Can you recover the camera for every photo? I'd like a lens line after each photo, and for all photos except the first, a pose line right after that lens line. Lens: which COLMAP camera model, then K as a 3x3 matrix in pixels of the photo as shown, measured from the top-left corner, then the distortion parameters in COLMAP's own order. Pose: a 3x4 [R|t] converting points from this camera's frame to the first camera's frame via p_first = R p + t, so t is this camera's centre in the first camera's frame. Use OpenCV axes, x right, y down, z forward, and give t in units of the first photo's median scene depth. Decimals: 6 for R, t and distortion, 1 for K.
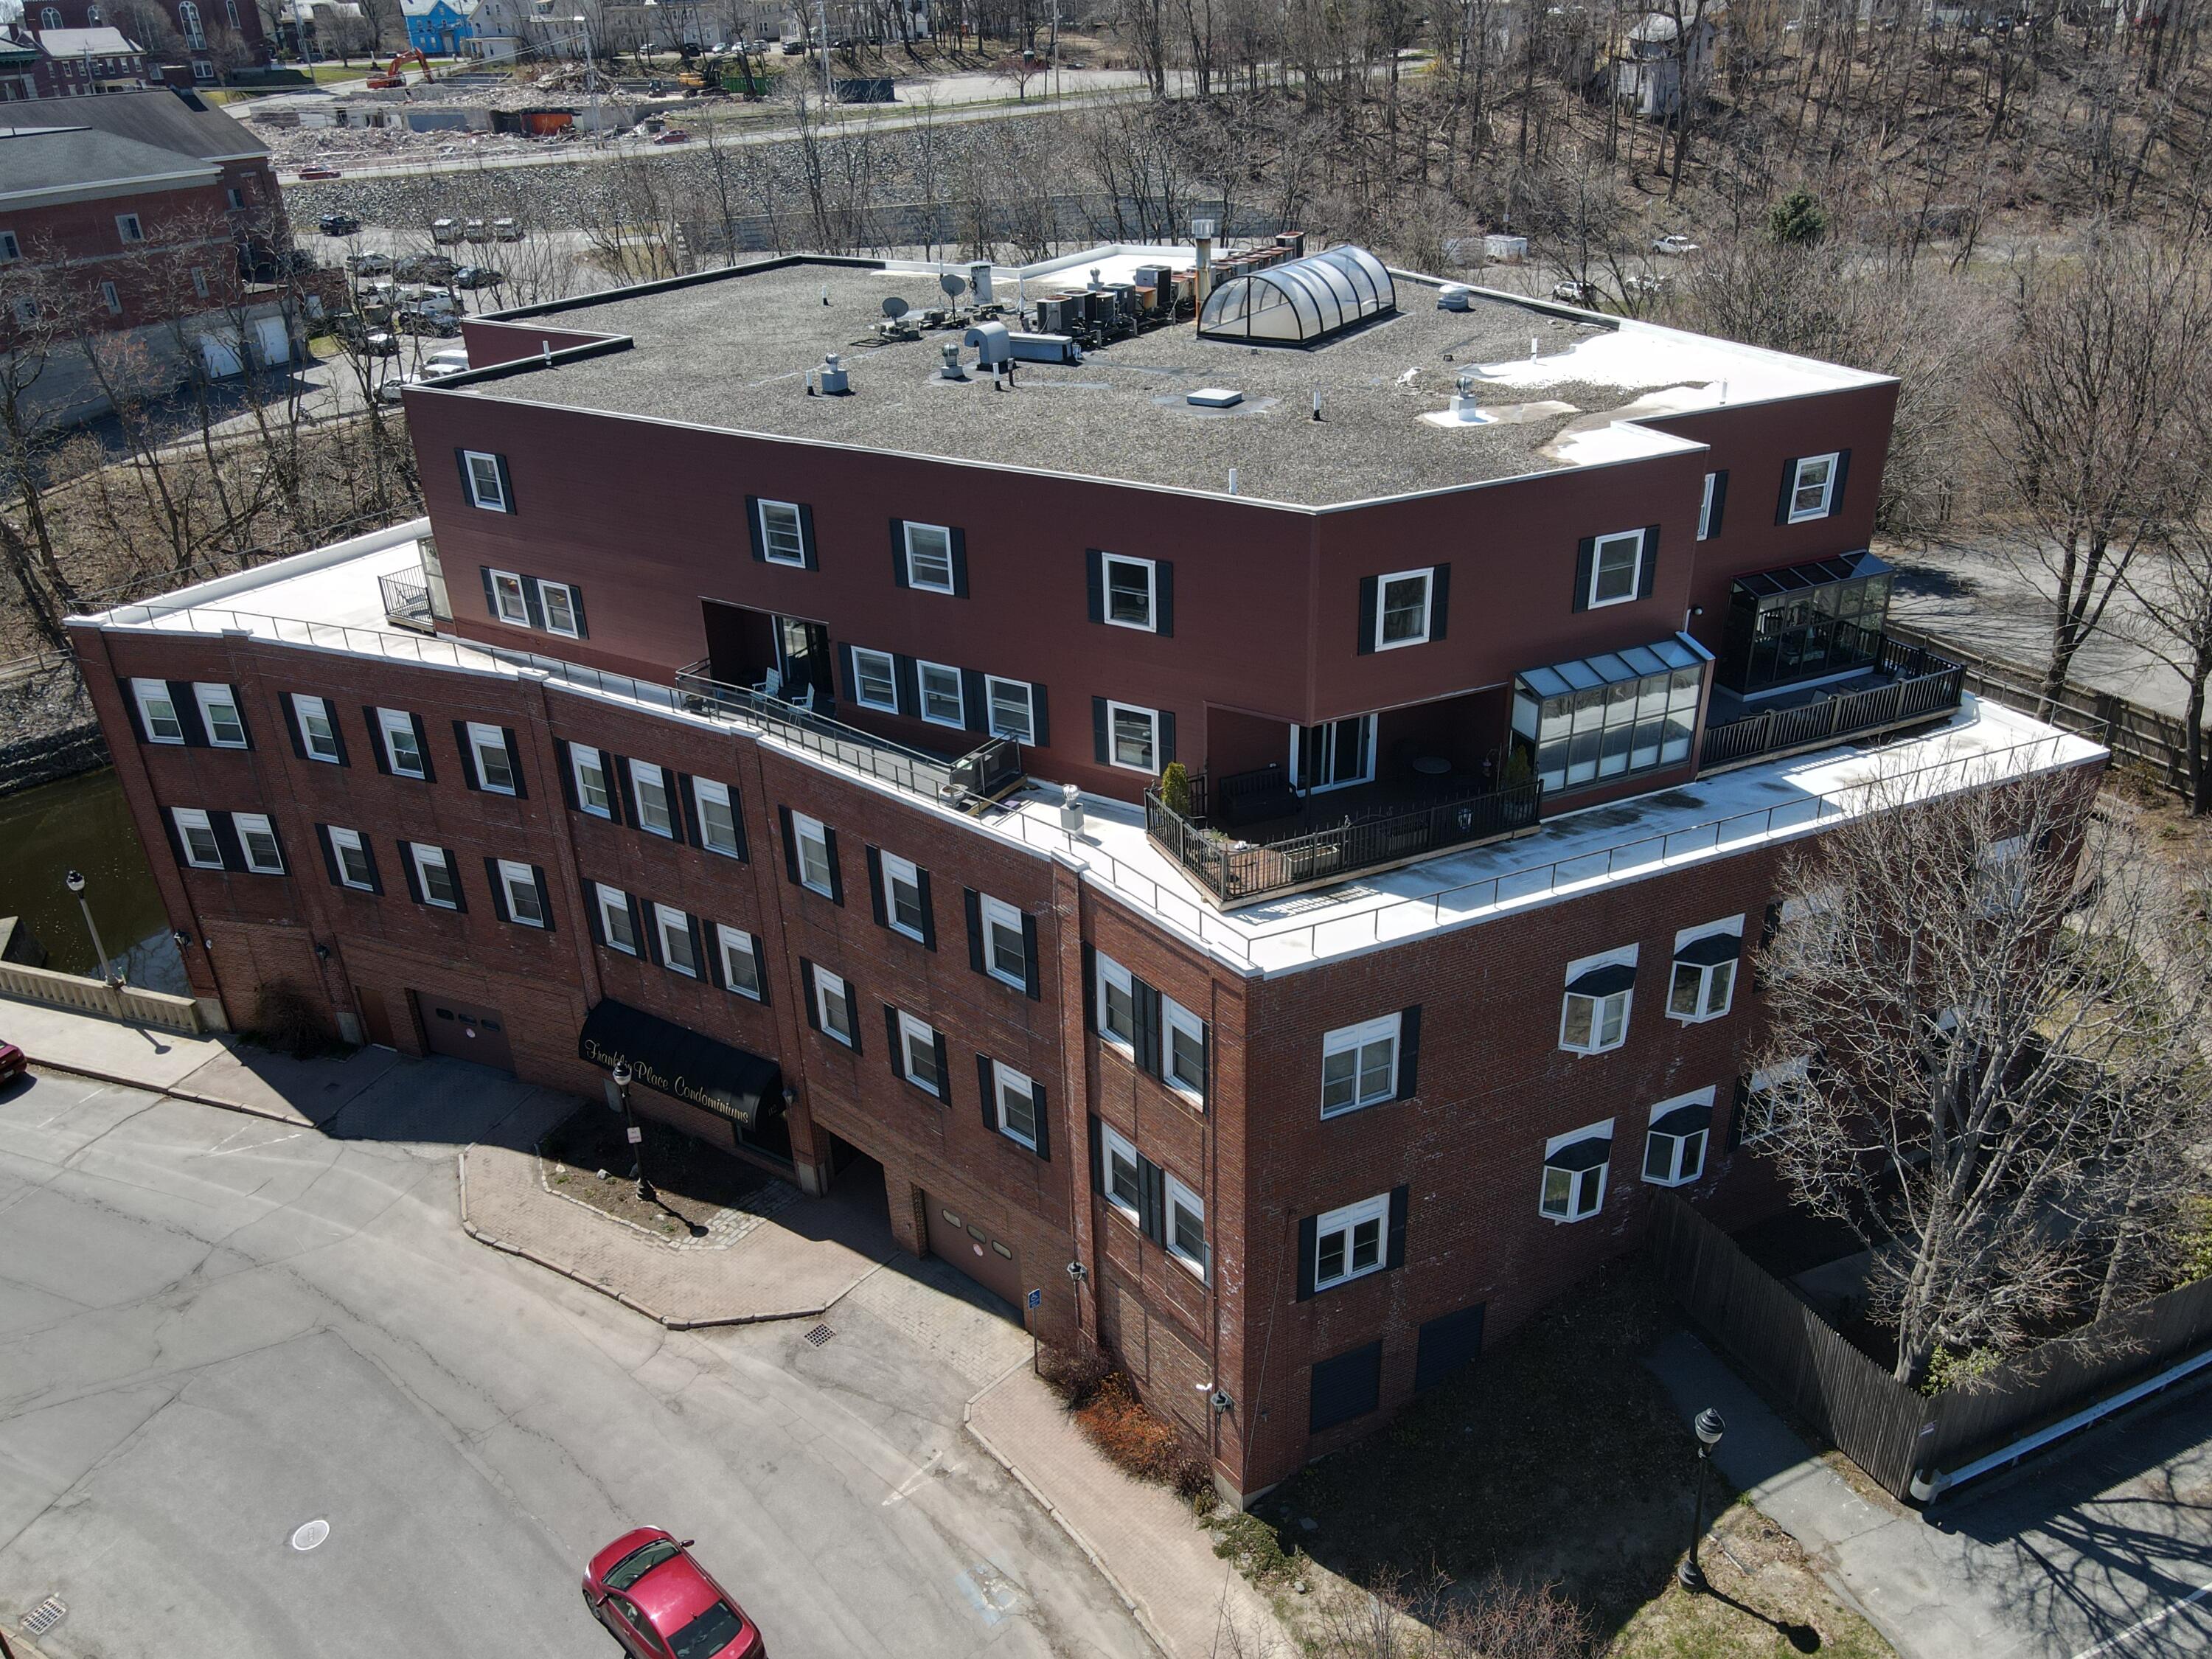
lens RADIAL K [[1625.1, 0, 1104.0], [0, 1625.1, 820.4], [0, 0, 1]] dist [0.001087, 0.027822]
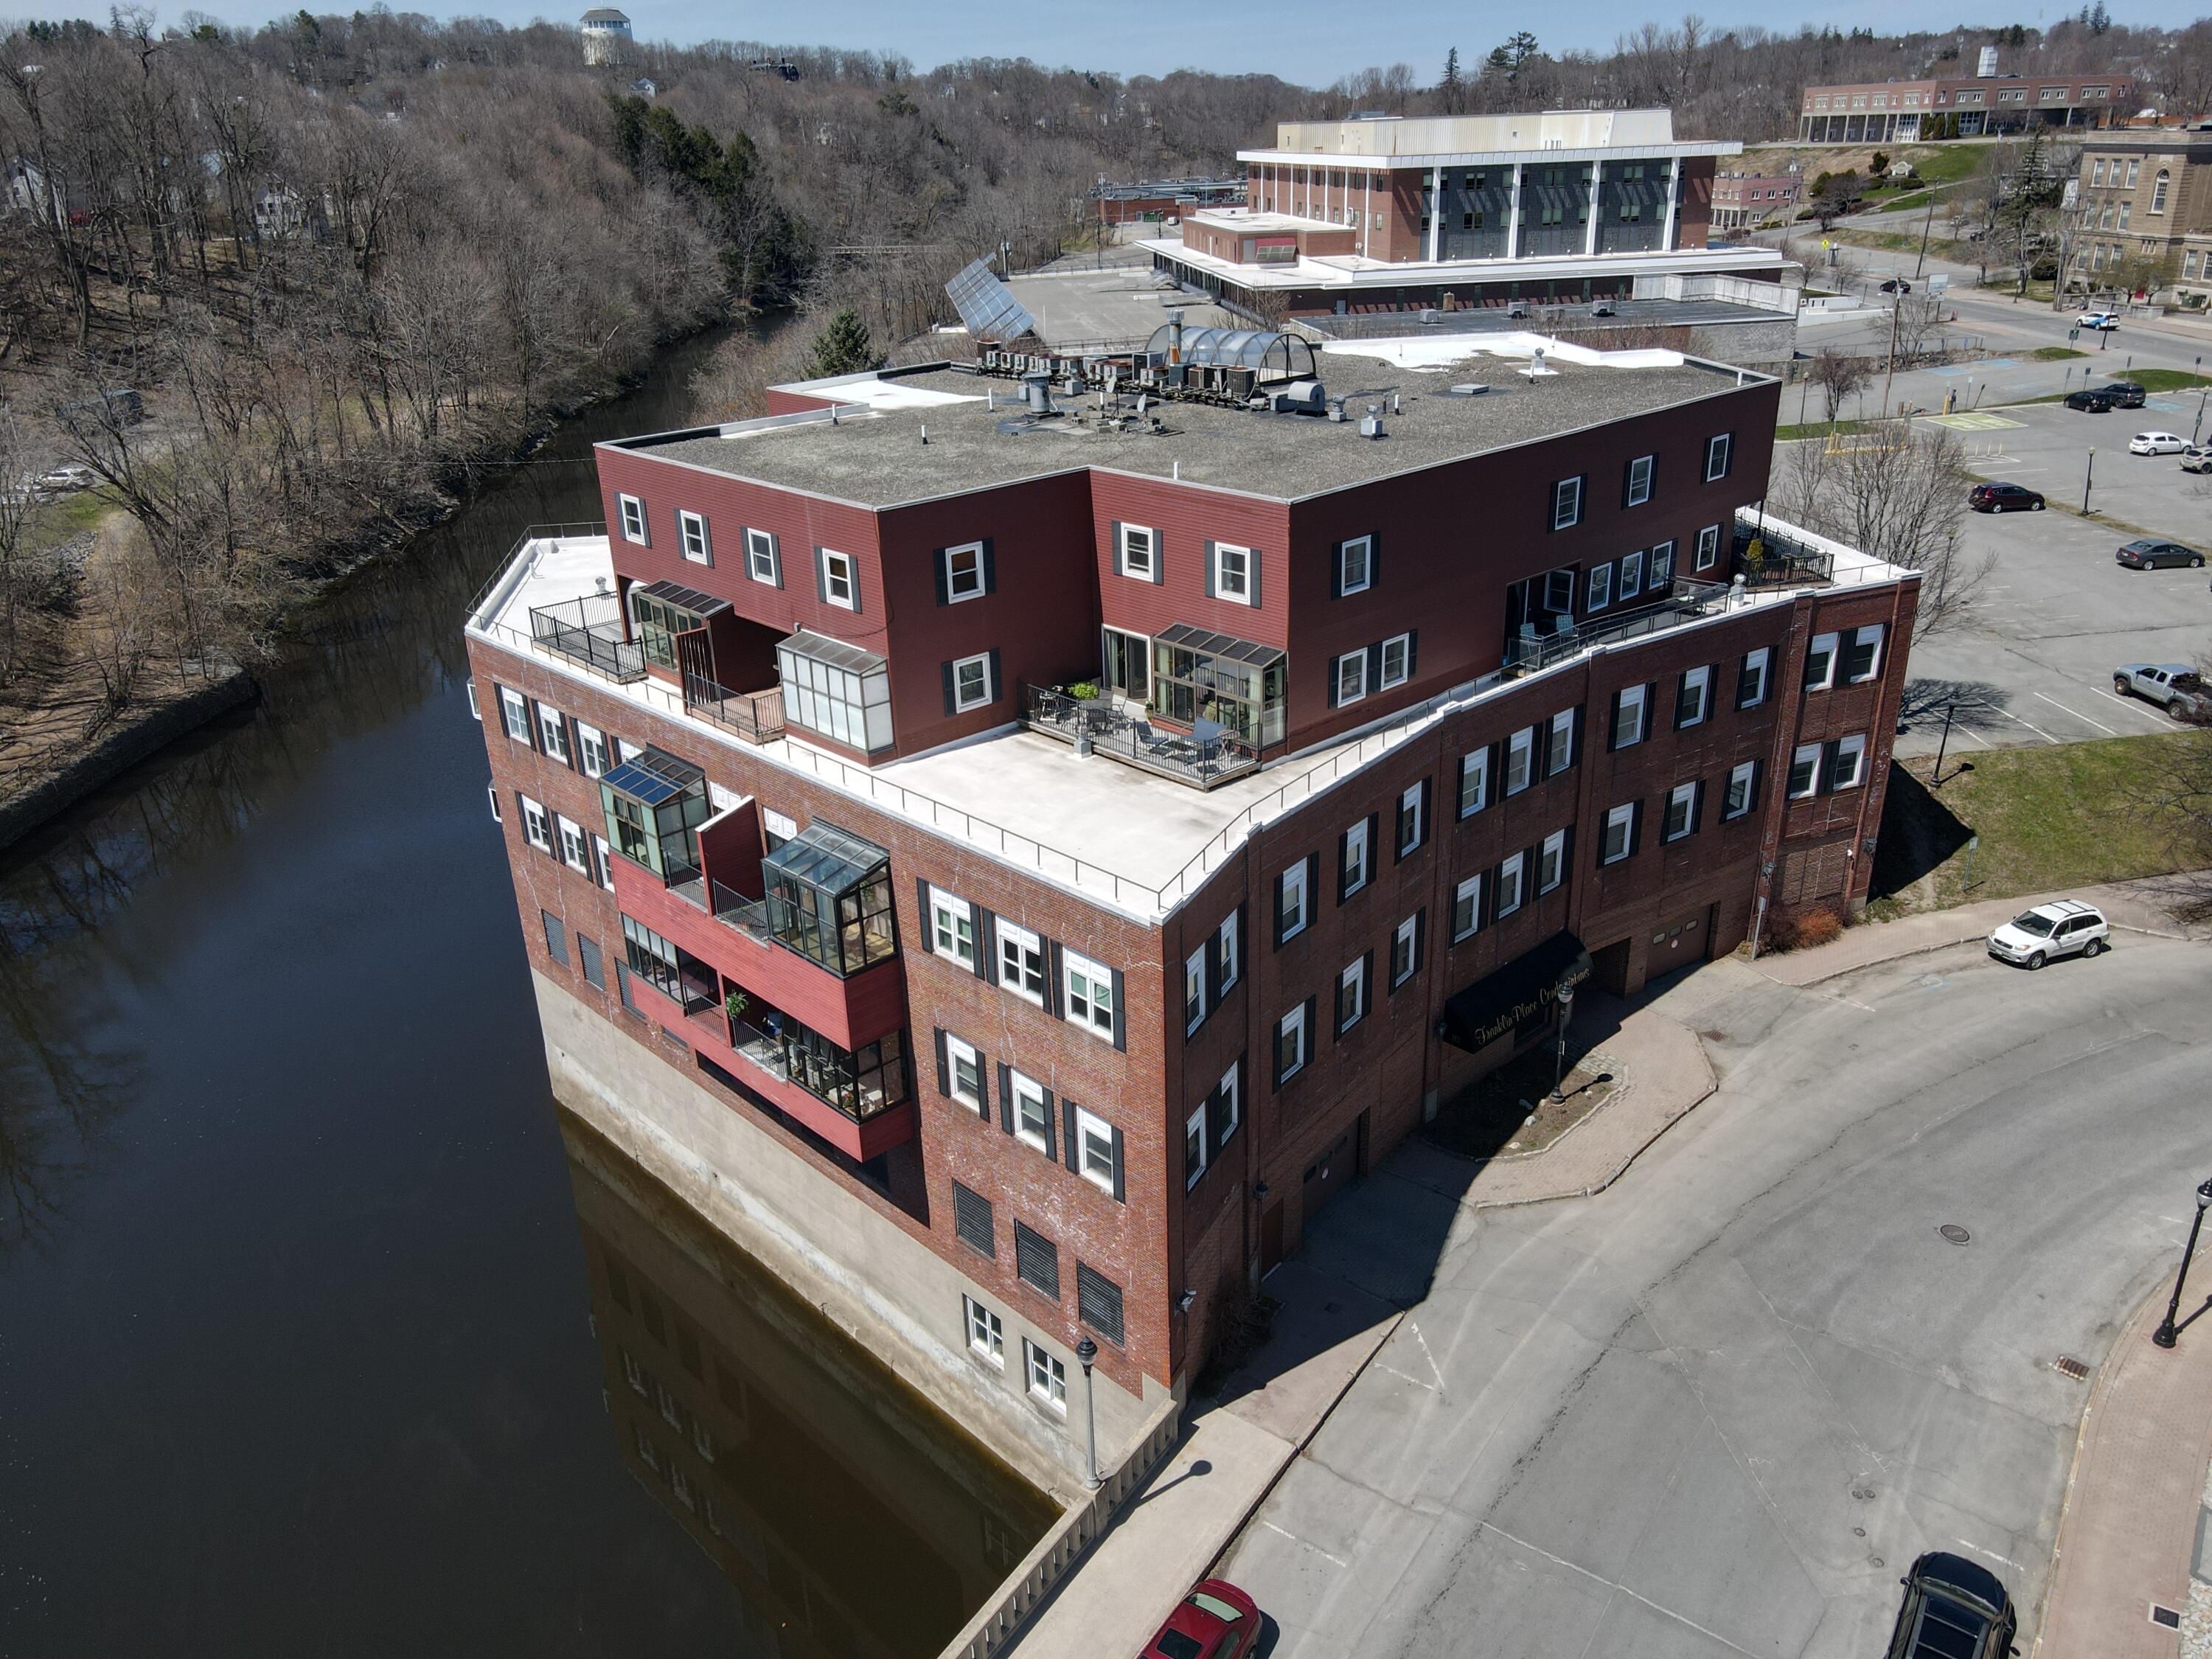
lens RADIAL K [[1625.1, 0, 1104.0], [0, 1625.1, 820.4], [0, 0, 1]] dist [0.001087, 0.027822]
pose [[0.250041, -0.351574, 0.902150, -1.440268], [0.454354, 0.865394, 0.211321, -0.366019], [-0.855010, 0.357057, 0.376123, 0.811772]]
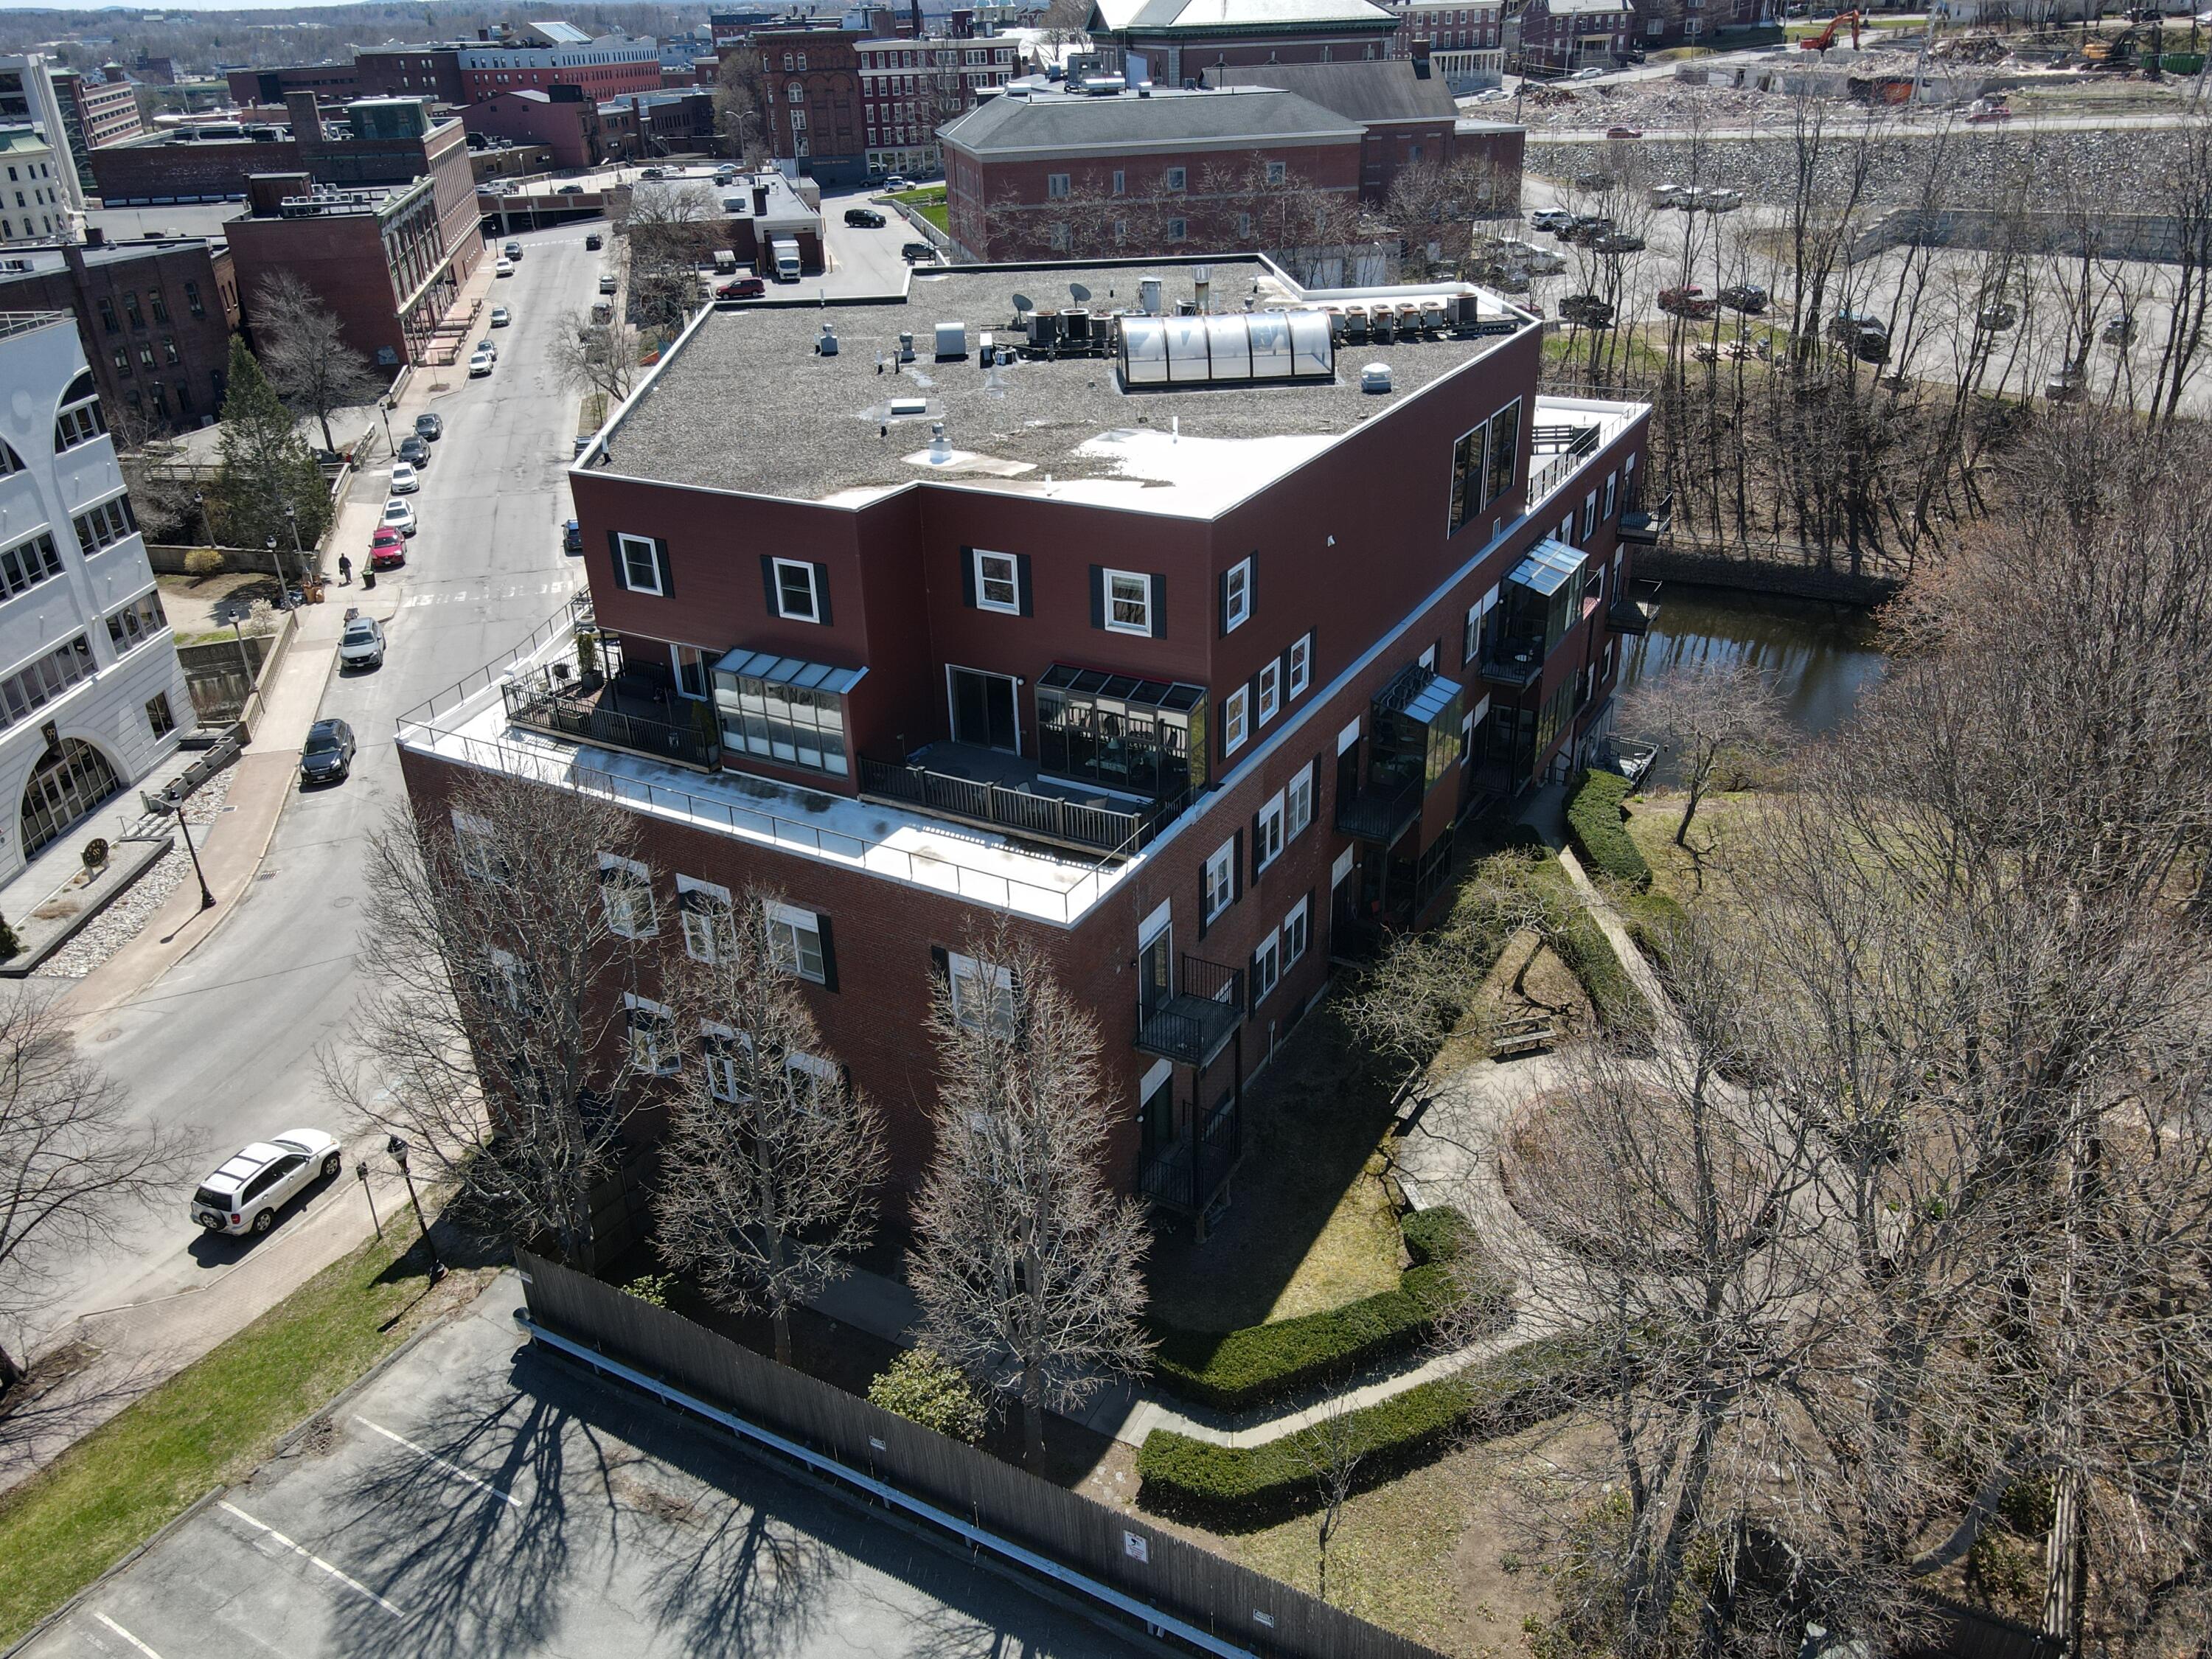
lens RADIAL K [[1622.6, 0, 1106.0], [0, 1622.6, 829.5], [0, 0, 1]] dist [-0.014189, 0.080210]
pose [[0.617454, 0.379570, -0.688969, 1.027454], [-0.355583, 0.915960, 0.185951, -0.226421], [0.701649, 0.130169, 0.700531, 0.273205]]
